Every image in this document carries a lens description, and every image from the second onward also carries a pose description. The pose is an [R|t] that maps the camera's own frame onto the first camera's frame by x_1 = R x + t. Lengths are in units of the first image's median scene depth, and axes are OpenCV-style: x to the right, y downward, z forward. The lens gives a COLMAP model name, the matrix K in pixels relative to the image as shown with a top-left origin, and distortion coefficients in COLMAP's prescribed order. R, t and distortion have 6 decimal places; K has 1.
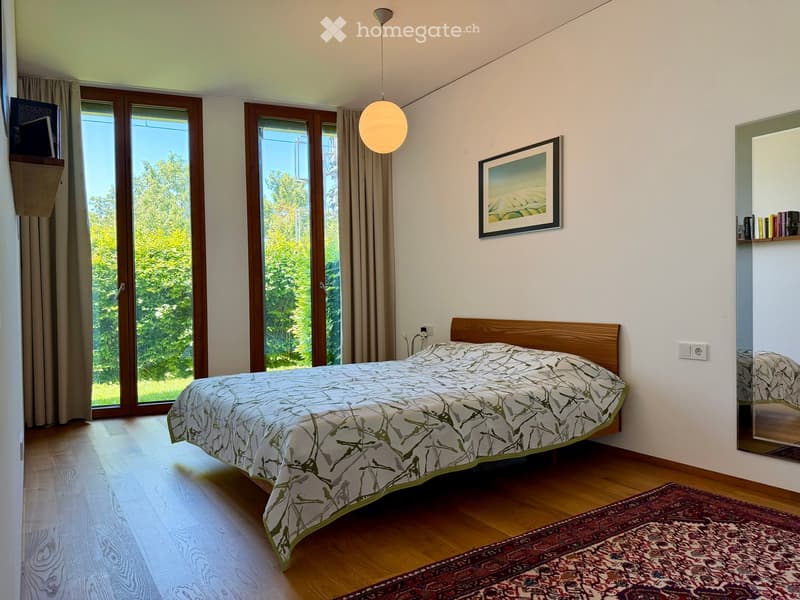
lens RADIAL K [[557.1, 0, 400.9], [0, 557.1, 301.5], [0, 0, 1]] dist [0.133550, -0.134660]
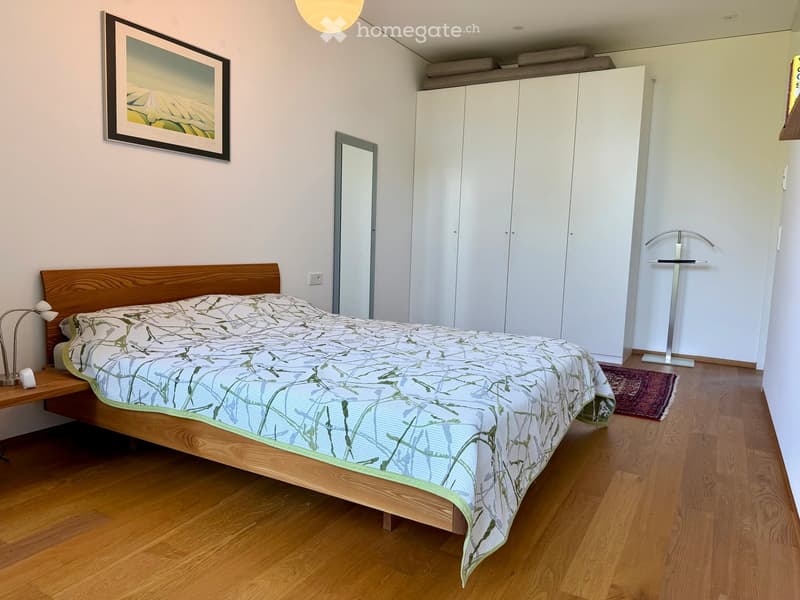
lens RADIAL K [[557.1, 0, 400.9], [0, 557.1, 301.5], [0, 0, 1]] dist [0.133550, -0.134660]
pose [[-0.439045, -0.088287, 0.894117, -0.671712], [-0.001846, 0.995247, 0.097367, 0.005645], [-0.898463, 0.041098, -0.437121, 1.122224]]
